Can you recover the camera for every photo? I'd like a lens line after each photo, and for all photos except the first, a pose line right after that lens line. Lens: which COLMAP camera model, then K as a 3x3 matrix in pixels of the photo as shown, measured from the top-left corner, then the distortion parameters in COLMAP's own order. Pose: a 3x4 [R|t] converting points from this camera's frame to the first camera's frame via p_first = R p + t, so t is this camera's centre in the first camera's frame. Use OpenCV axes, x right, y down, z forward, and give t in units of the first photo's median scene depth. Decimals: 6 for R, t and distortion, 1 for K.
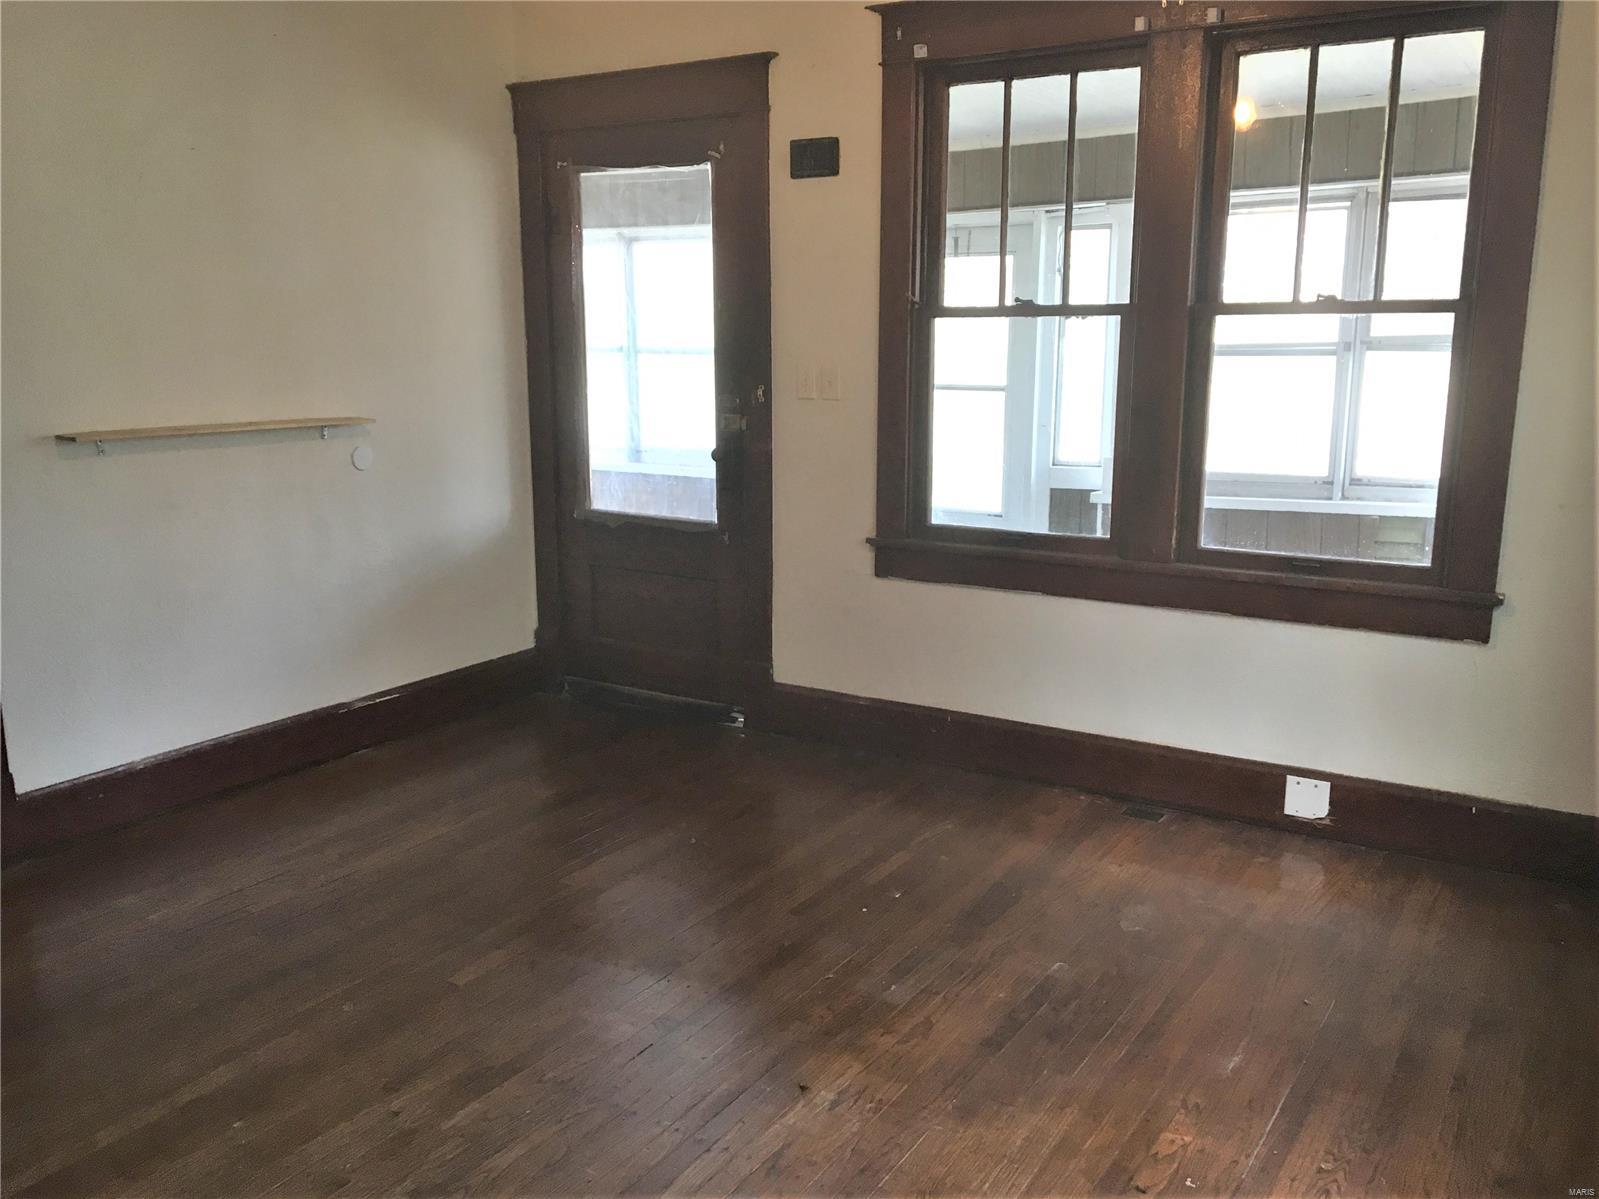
lens RADIAL K [[1373.9, 0, 798.7], [0, 1373.9, 600.6], [0, 0, 1]] dist [0.058895, -0.089011]
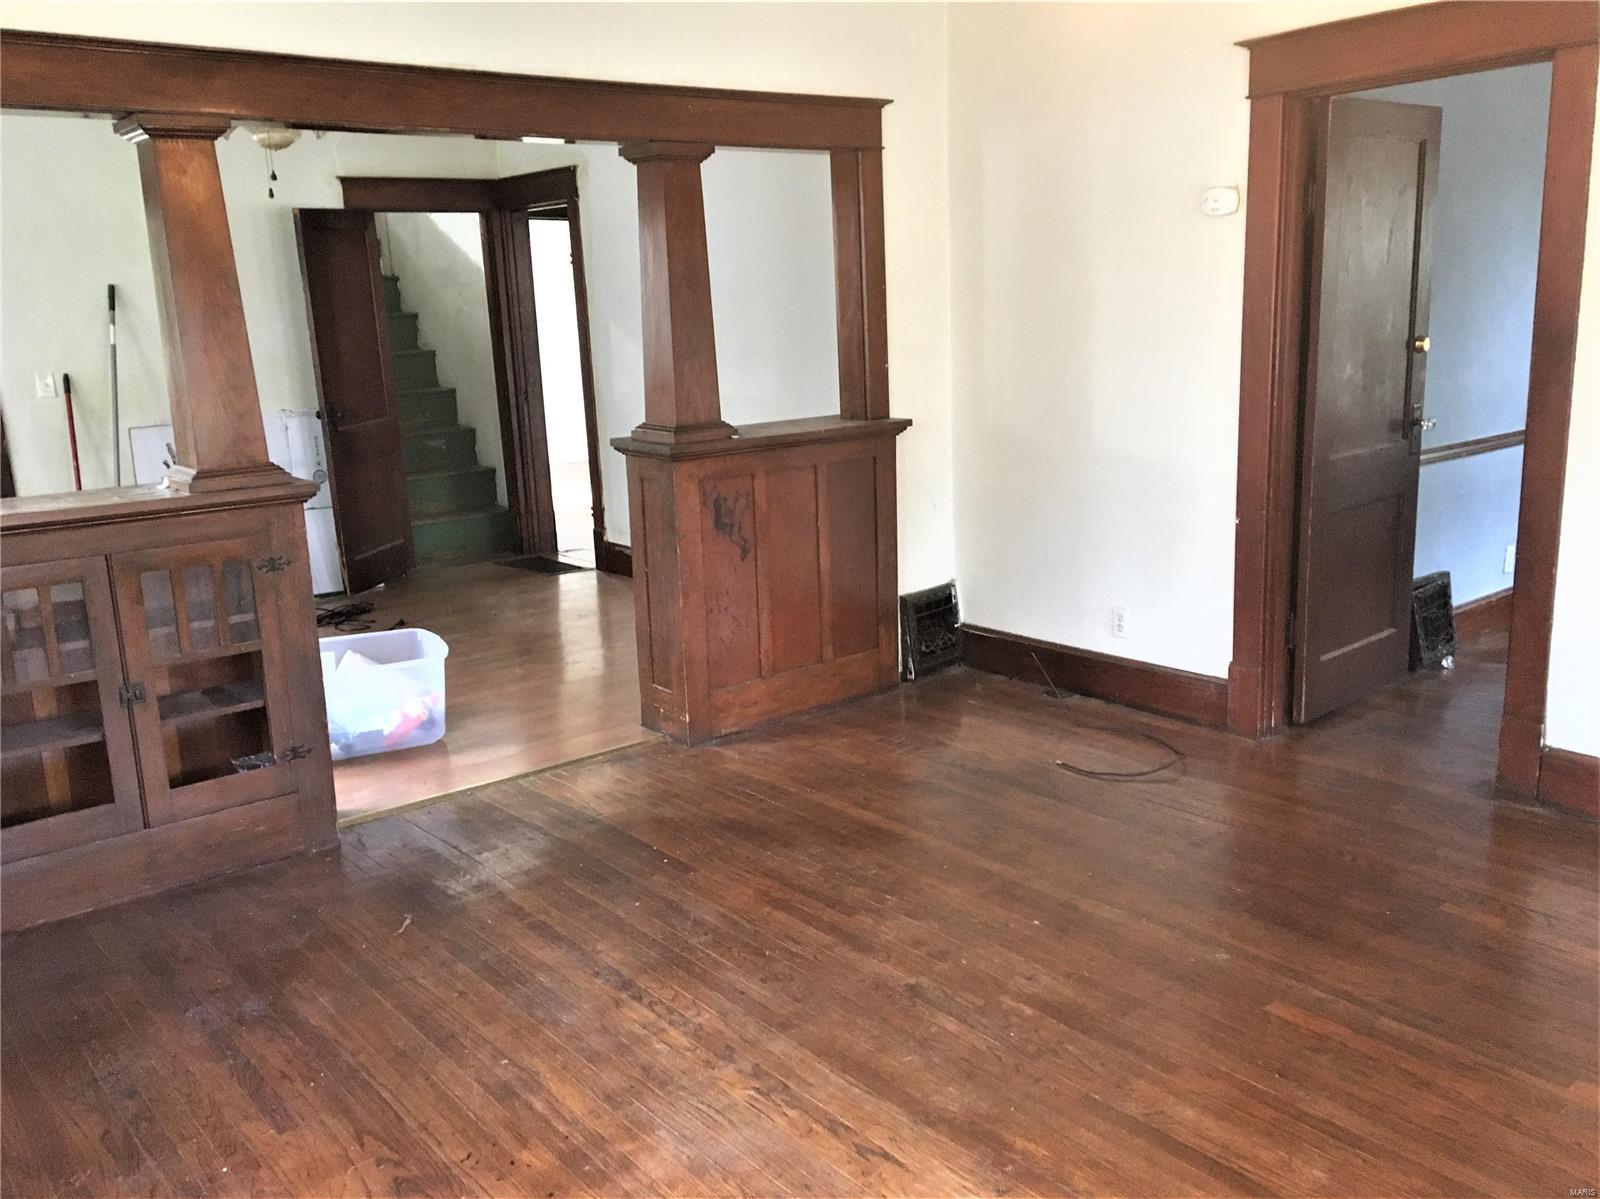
lens RADIAL K [[1374.8, 0, 800.4], [0, 1374.8, 599.7], [0, 0, 1]] dist [0.058895, -0.089011]
pose [[-0.338307, 0.212456, -0.916739, 0.790373], [-0.154069, 0.948531, 0.276680, -0.236706], [0.928338, 0.234844, -0.288161, 1.067181]]
